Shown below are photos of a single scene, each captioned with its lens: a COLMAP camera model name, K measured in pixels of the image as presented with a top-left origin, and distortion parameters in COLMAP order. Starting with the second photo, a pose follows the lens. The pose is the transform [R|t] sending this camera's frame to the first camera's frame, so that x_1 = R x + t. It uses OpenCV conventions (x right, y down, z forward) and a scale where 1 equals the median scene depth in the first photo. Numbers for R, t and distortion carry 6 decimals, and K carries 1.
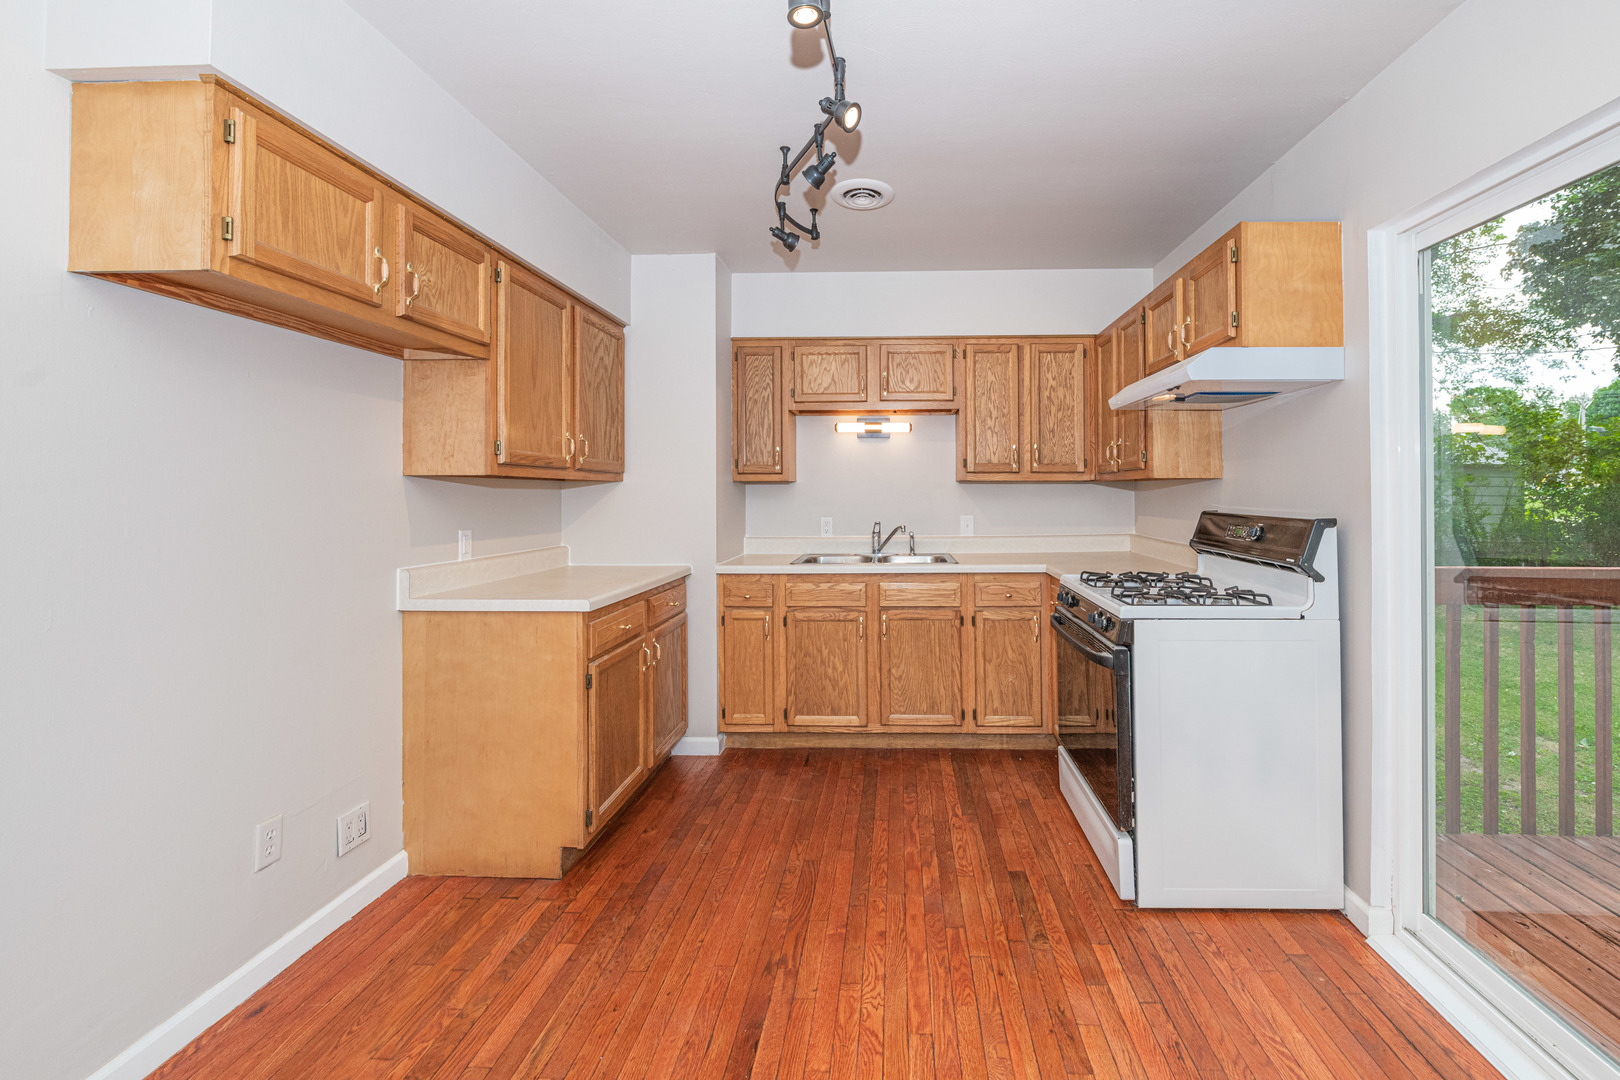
lens RADIAL K [[651.1, 0, 838.7], [0, 651.1, 474.7], [0, 0, 1]] dist [-0.003306, -0.001693]
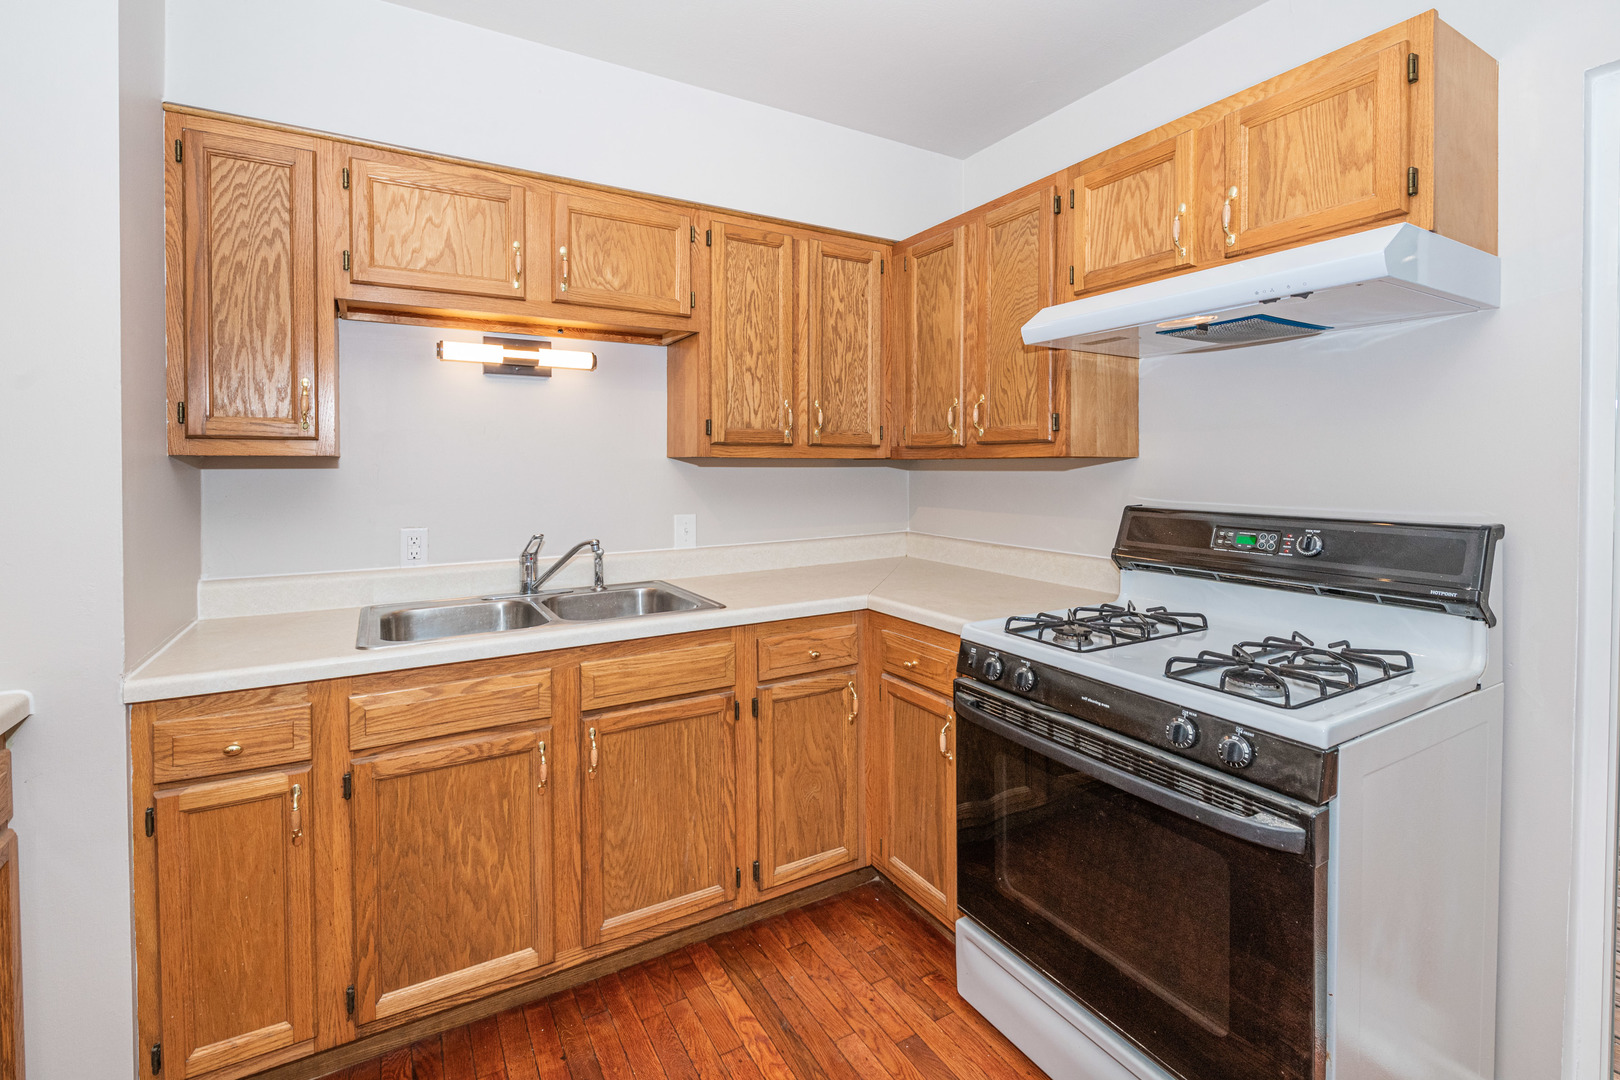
lens RADIAL K [[713.3, 0, 813.4], [0, 713.3, 468.6], [0, 0, 1]] dist [-0.001031, -0.001846]
pose [[0.816719, -0.003837, 0.577023, -0.108816], [-0.012510, 0.999625, 0.024354, 0.002508], [-0.576900, -0.027109, 0.816365, 0.481580]]
